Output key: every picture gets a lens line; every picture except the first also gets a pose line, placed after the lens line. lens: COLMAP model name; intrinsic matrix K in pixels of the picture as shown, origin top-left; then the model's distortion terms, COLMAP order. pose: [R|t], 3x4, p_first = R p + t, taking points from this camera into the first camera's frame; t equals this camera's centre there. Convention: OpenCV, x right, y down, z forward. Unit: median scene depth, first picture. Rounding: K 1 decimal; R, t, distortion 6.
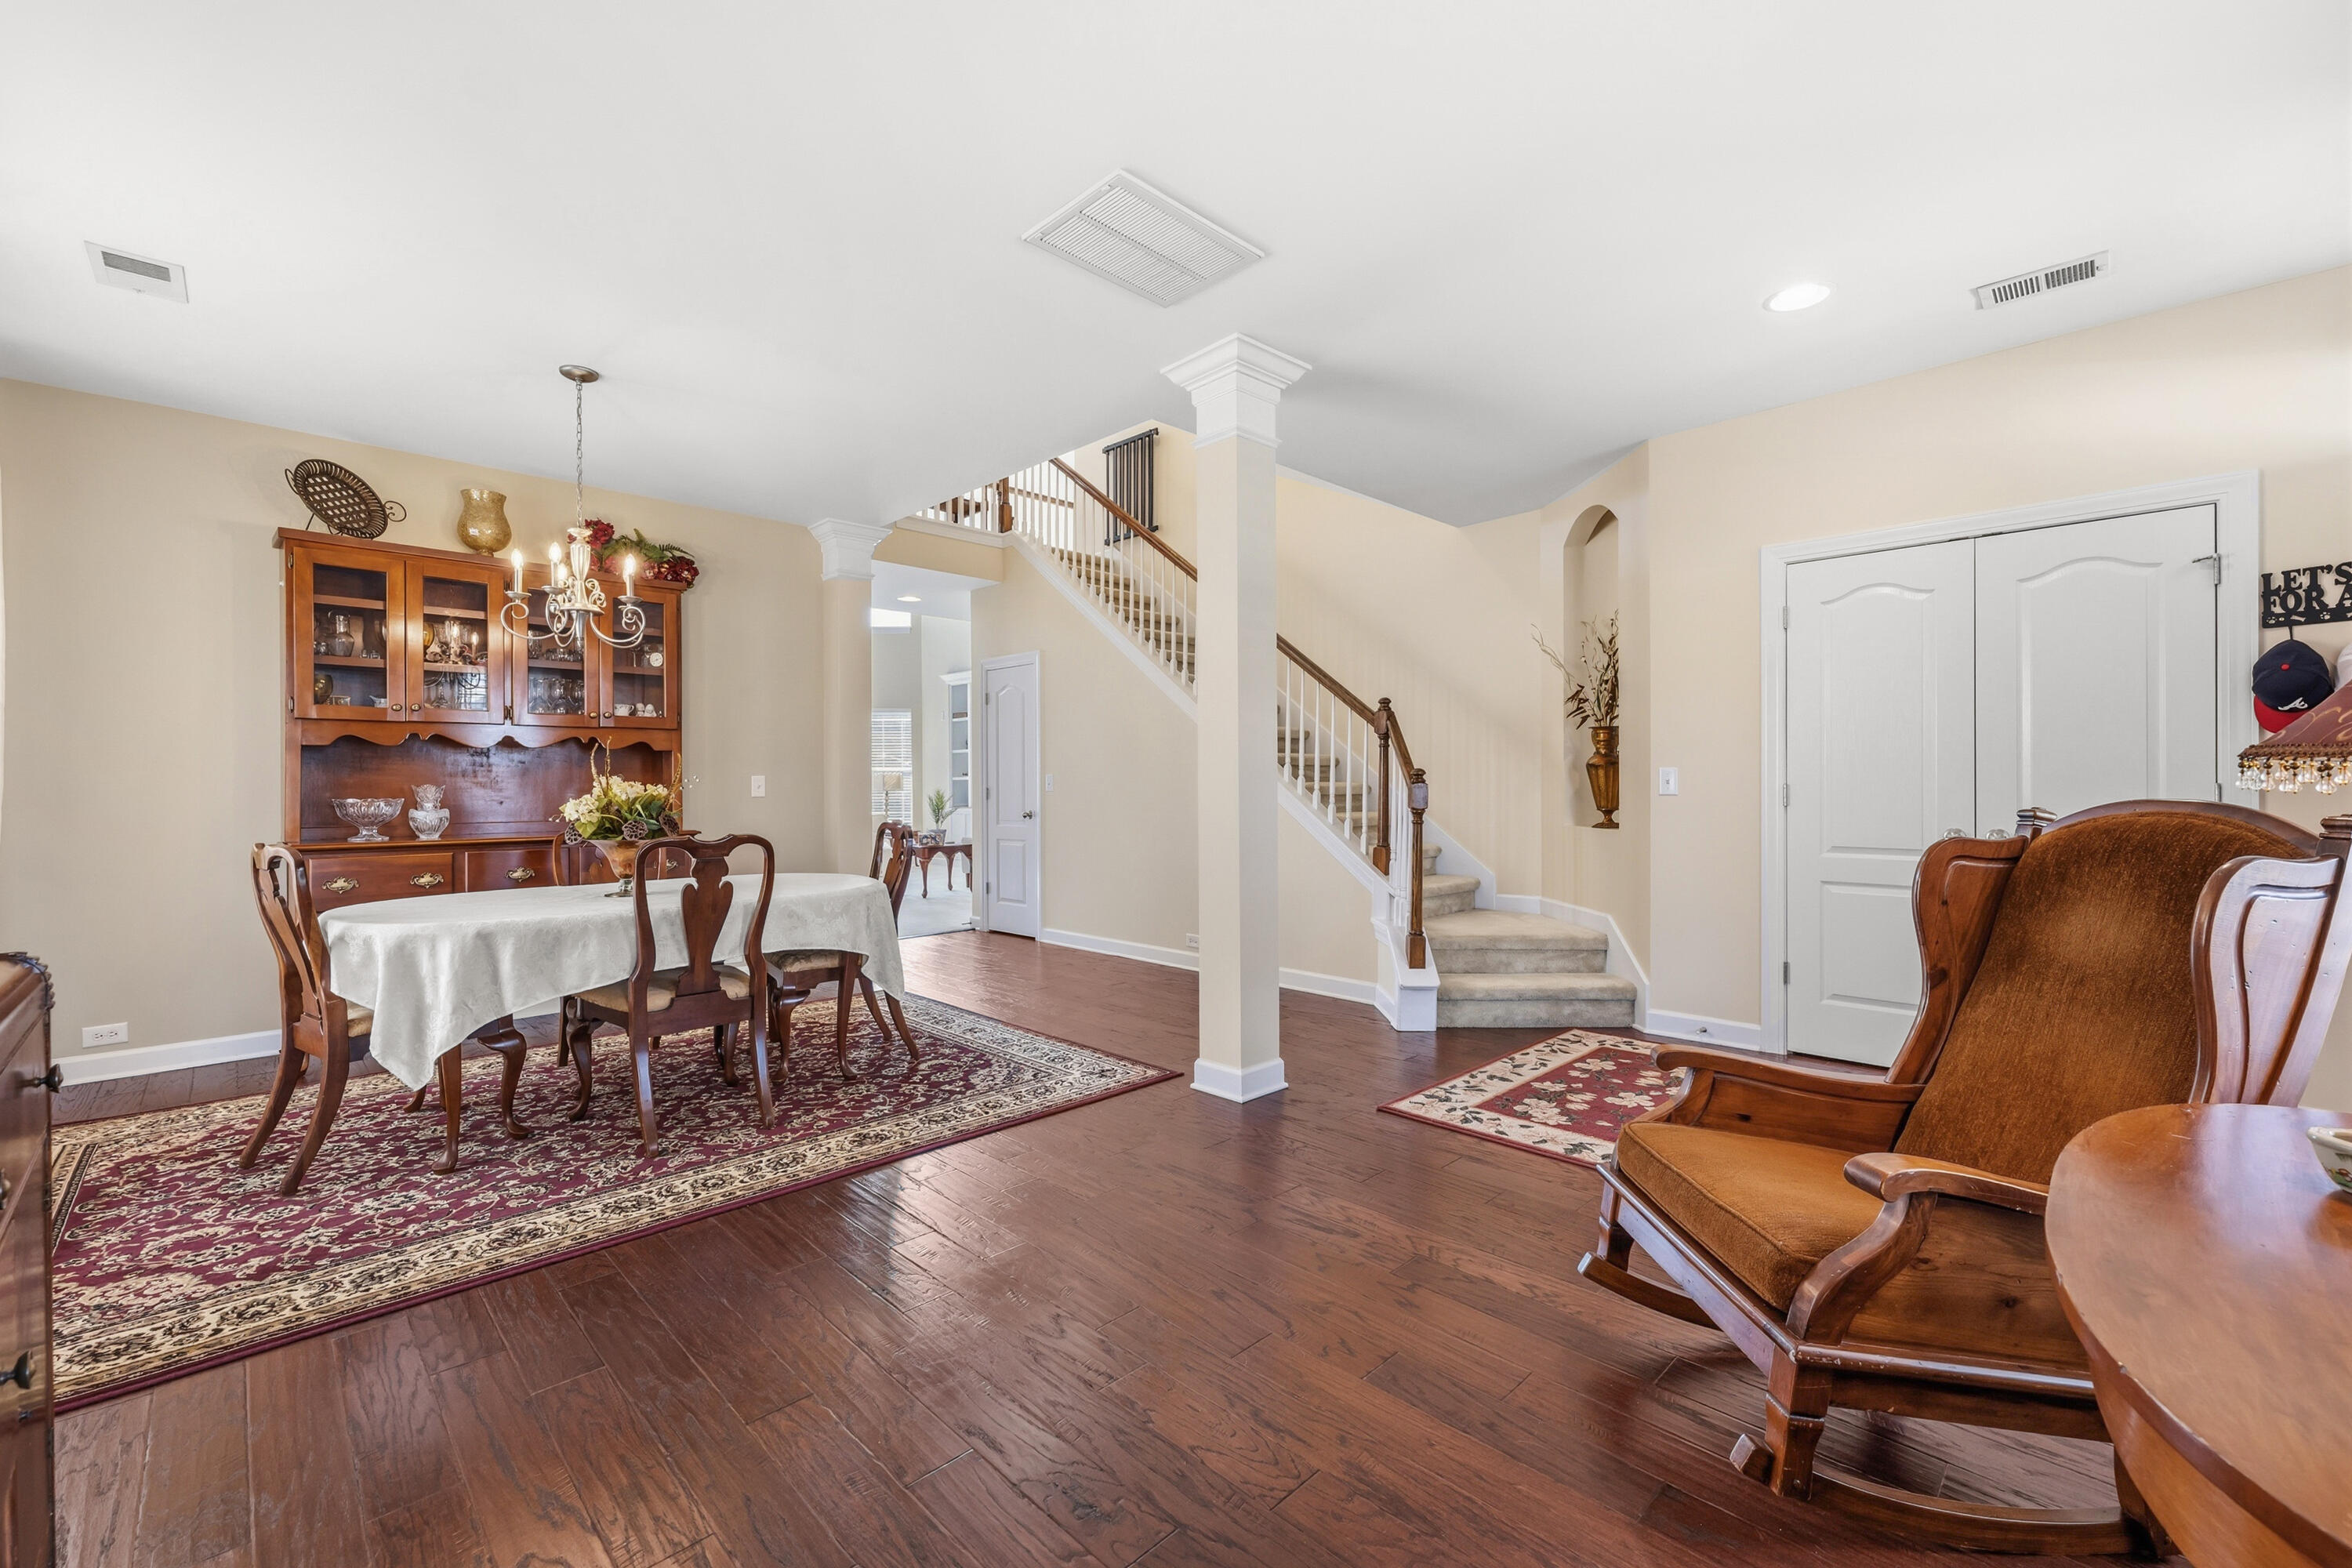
lens RADIAL K [[975.0, 0, 1170.1], [0, 975.0, 789.6], [0, 0, 1]] dist [0.001193, 0.000005]
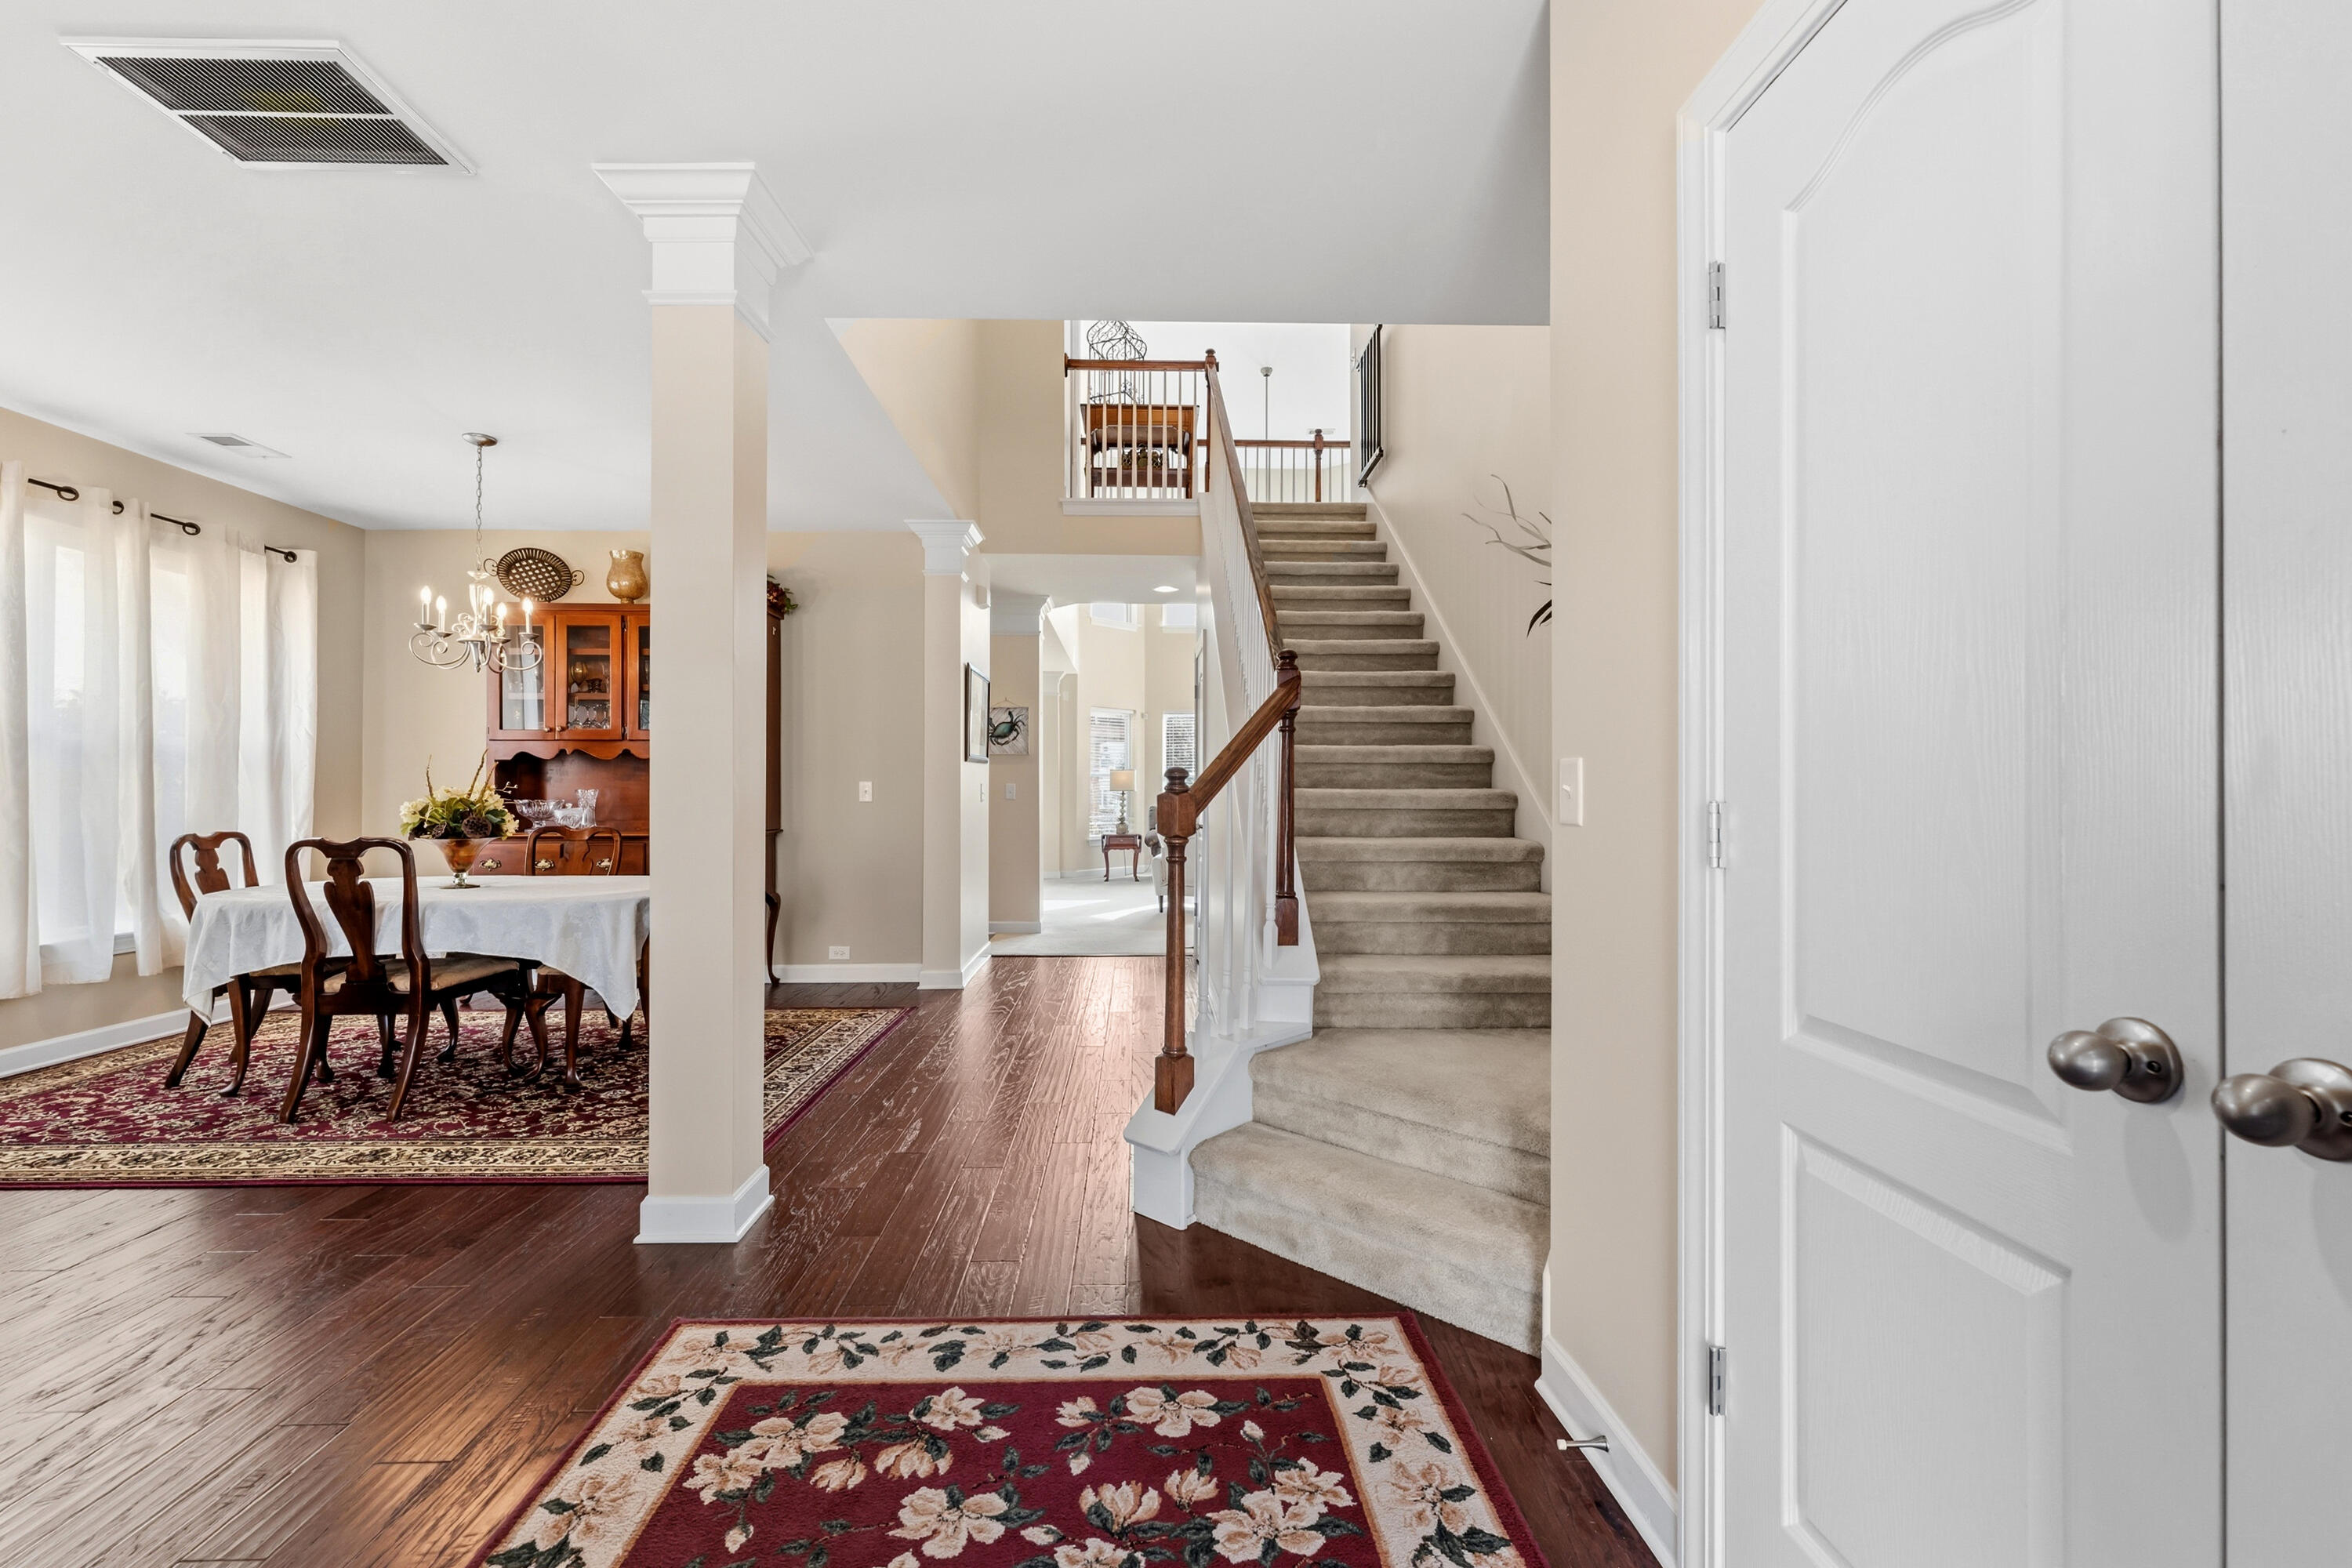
lens RADIAL K [[975.0, 0, 1170.1], [0, 975.0, 789.6], [0, 0, 1]] dist [0.001193, 0.000005]
pose [[0.735932, 0.007188, -0.677018, 0.826500], [-0.009855, 0.999951, -0.000095, -0.014253], [0.676984, 0.006741, 0.735967, 0.723879]]
